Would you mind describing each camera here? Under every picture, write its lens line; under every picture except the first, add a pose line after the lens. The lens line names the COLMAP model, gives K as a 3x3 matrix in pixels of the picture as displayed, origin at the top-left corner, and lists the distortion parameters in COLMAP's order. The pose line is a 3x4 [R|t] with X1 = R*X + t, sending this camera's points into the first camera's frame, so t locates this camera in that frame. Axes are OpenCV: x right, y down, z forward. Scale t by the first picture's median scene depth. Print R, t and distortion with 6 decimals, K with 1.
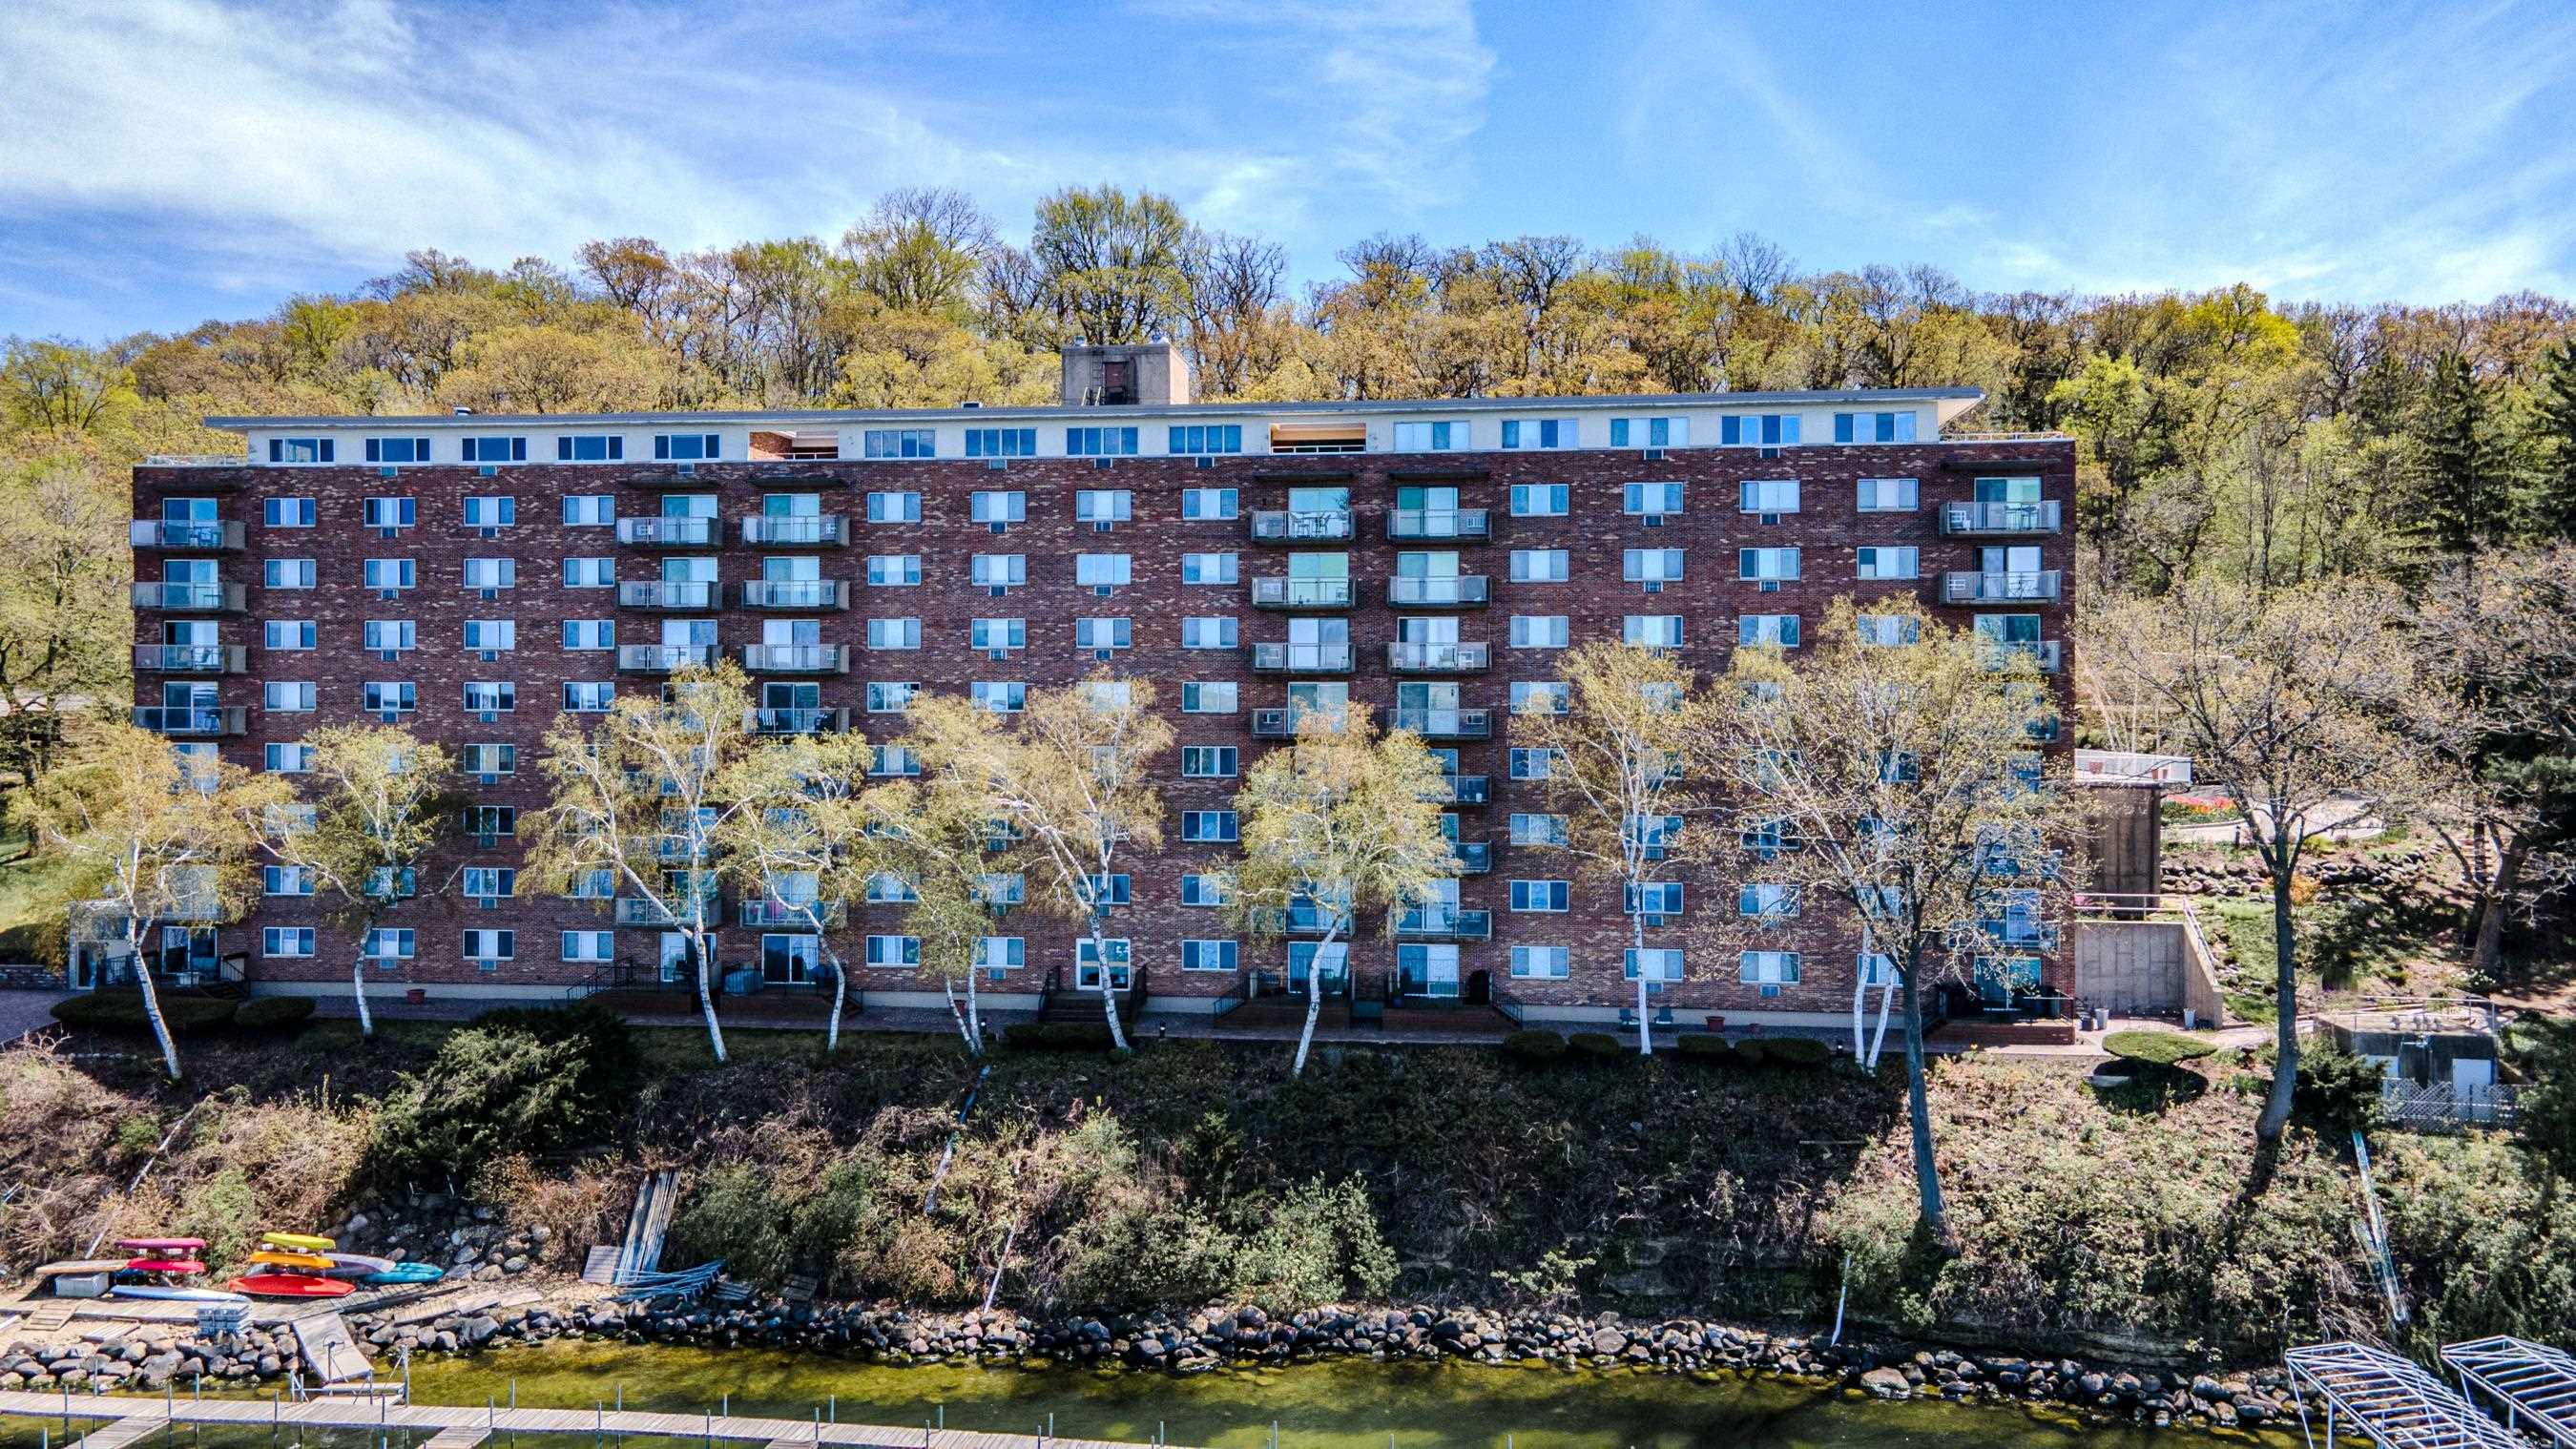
lens RADIAL K [[1877.3, 0, 1302.0], [0, 1877.3, 724.0], [0, 0, 1]] dist [0.019808, 0.064047]
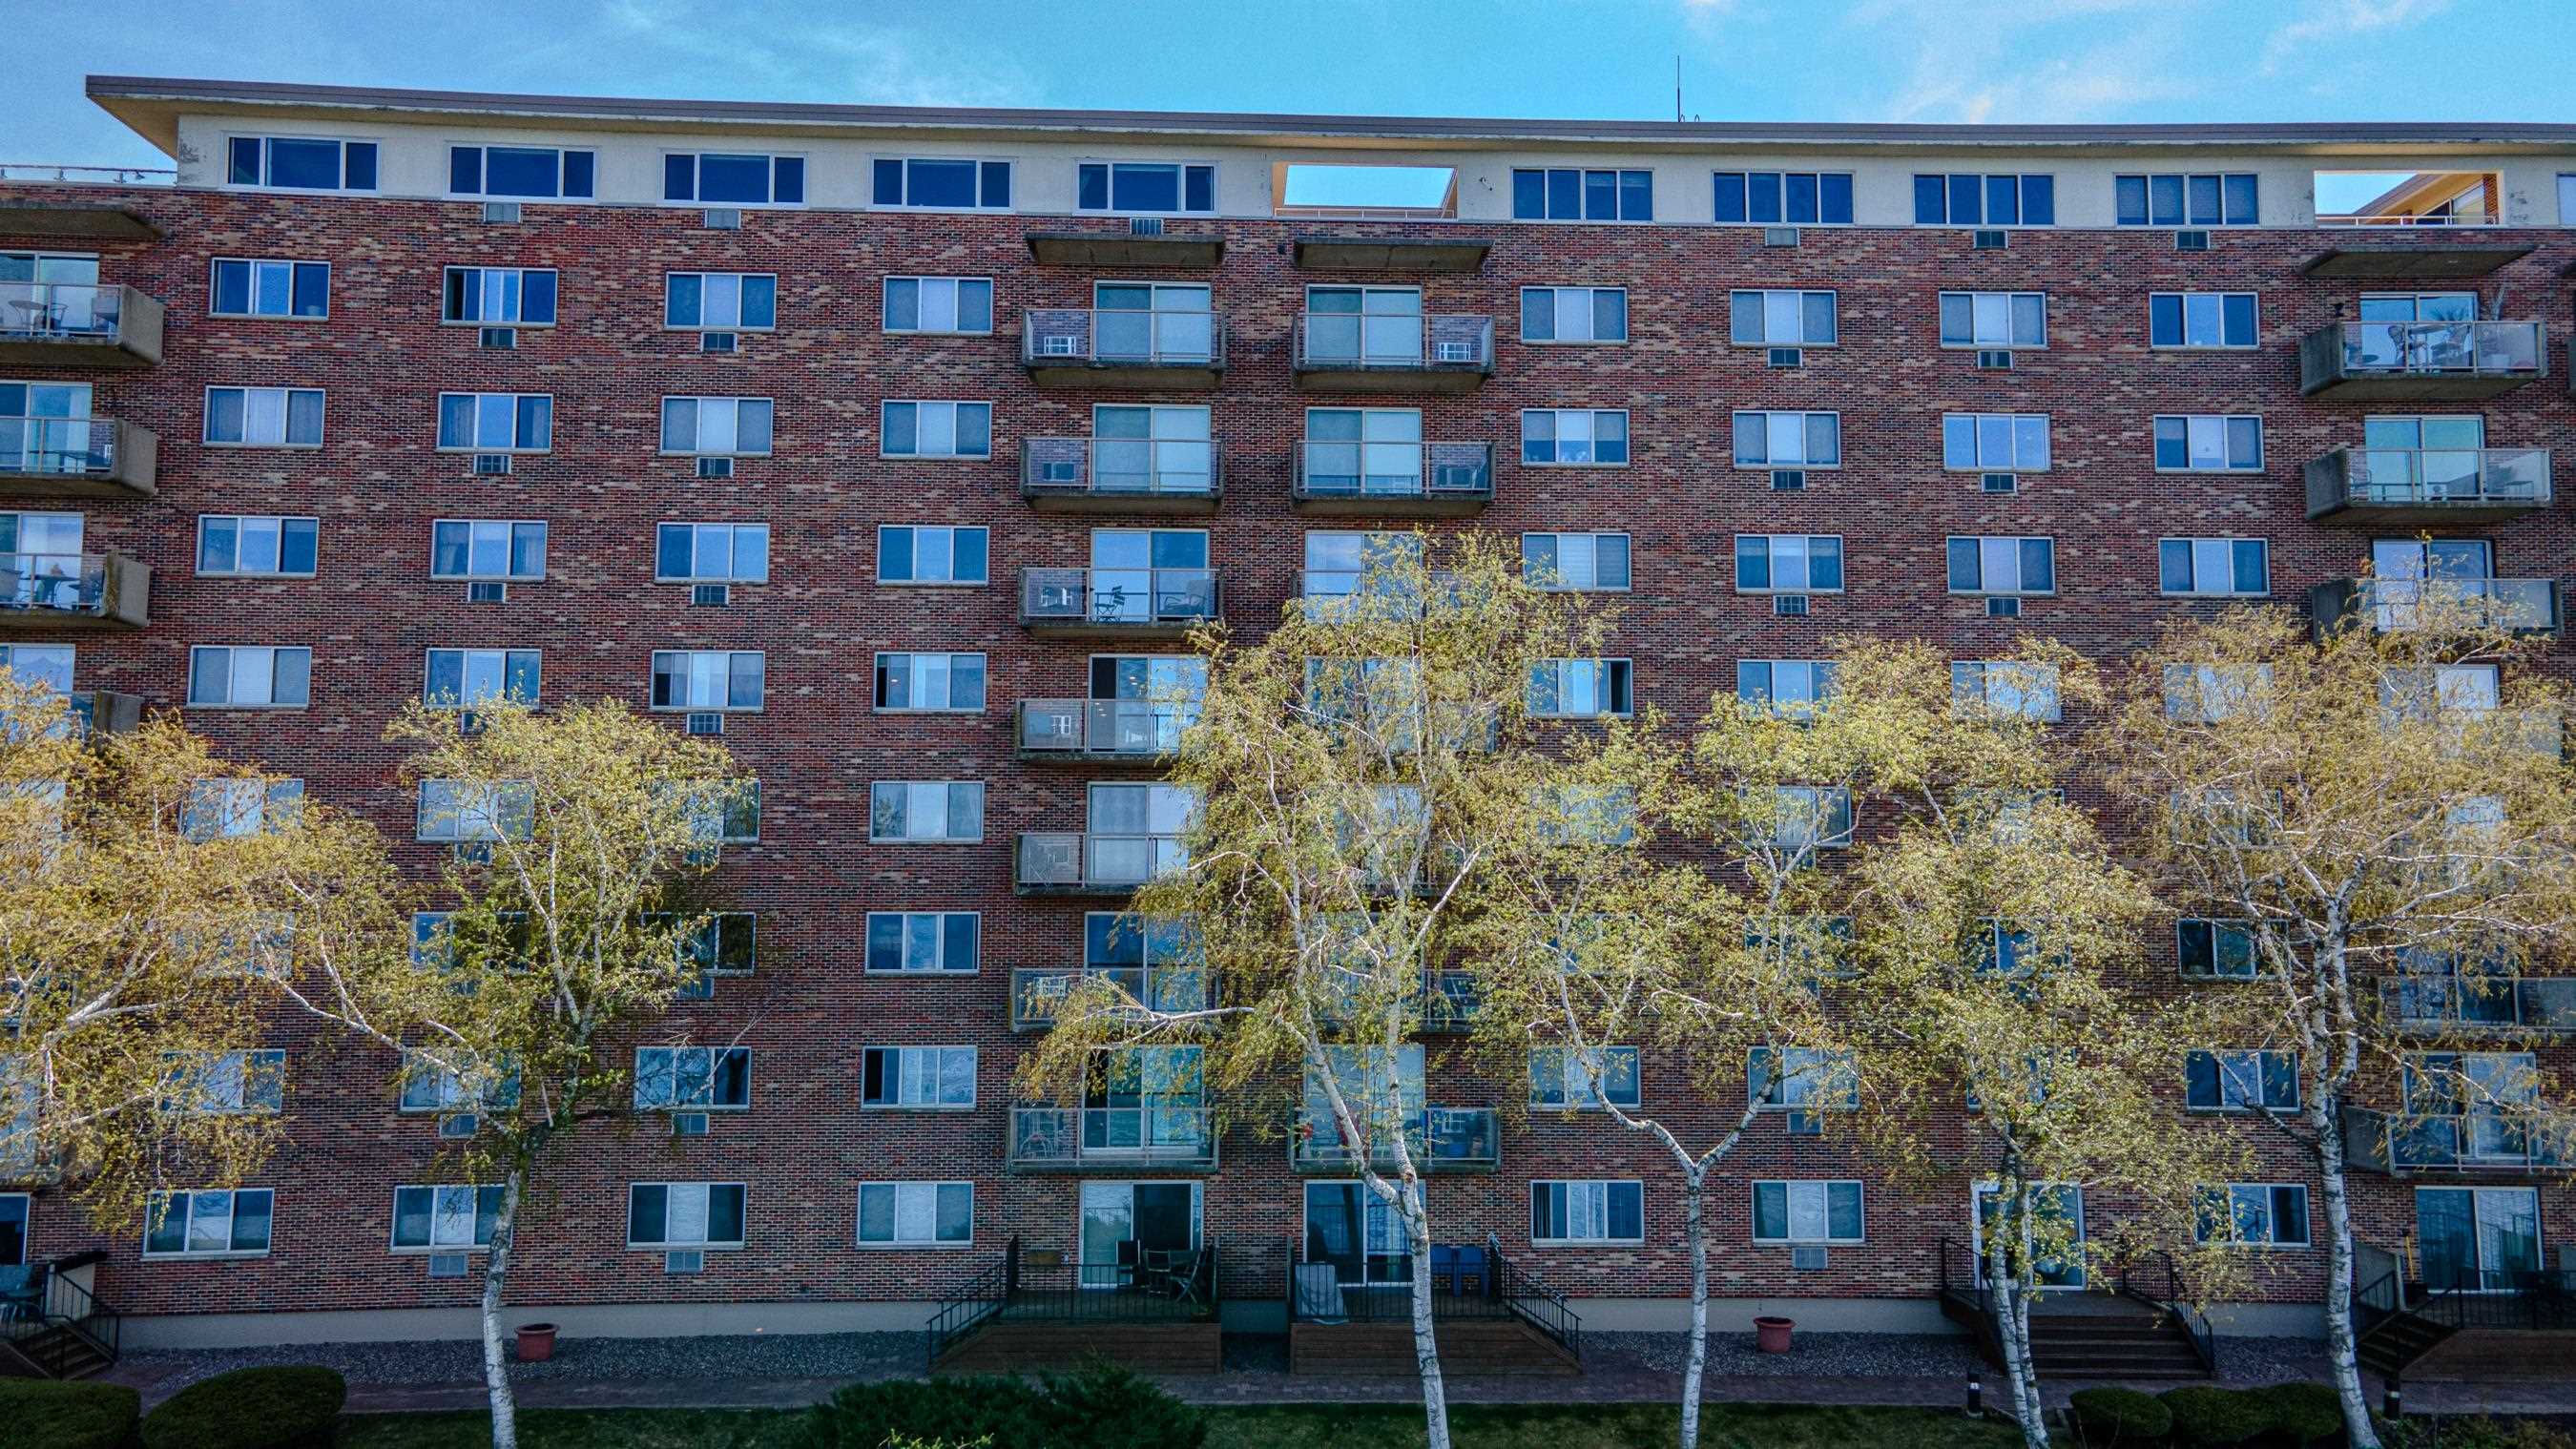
lens RADIAL K [[1877.3, 0, 1302.0], [0, 1877.3, 724.0], [0, 0, 1]] dist [0.019808, 0.064047]
pose [[0.987393, 0.016954, 0.157376, -0.369955], [-0.000181, 0.994368, -0.105983, 0.048213], [-0.158287, 0.104619, 0.981835, 0.531224]]
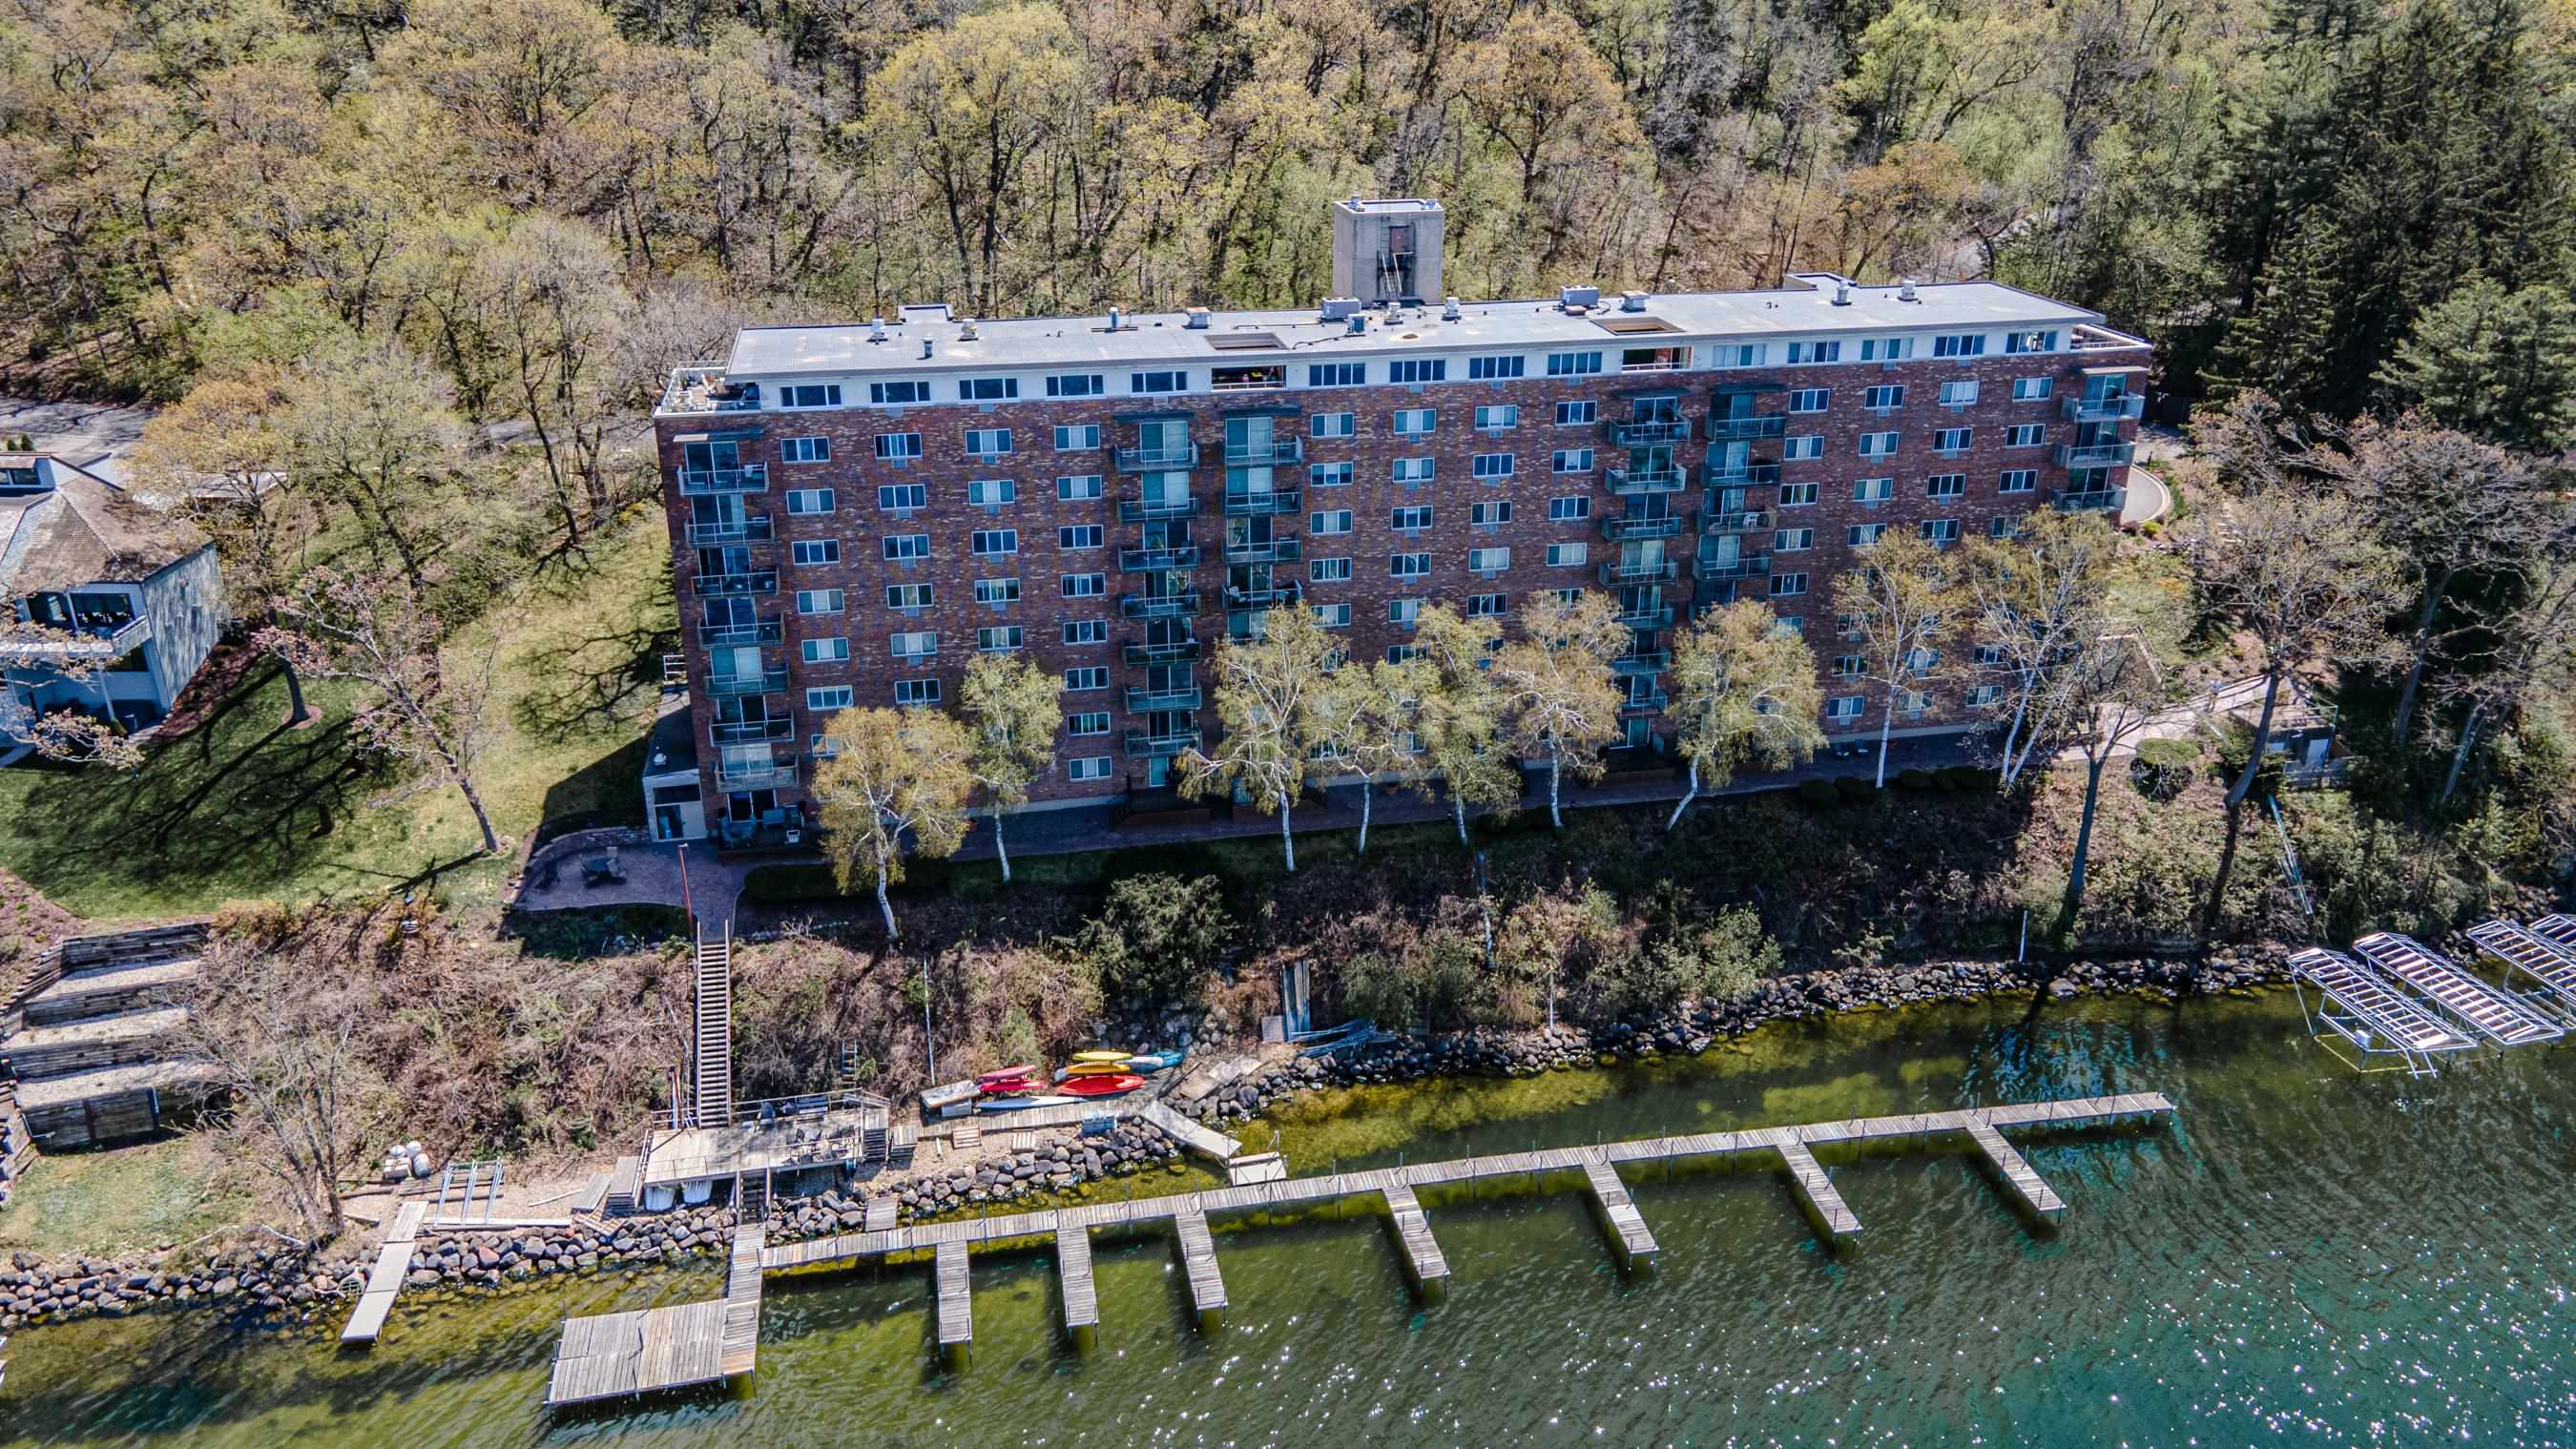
lens RADIAL K [[1877.3, 0, 1302.0], [0, 1877.3, 724.0], [0, 0, 1]] dist [0.019808, 0.064047]
pose [[0.944220, -0.124959, 0.304686, -0.647162], [0.001495, 0.926829, 0.375482, -0.403380], [-0.329312, -0.354082, 0.875317, -0.159158]]
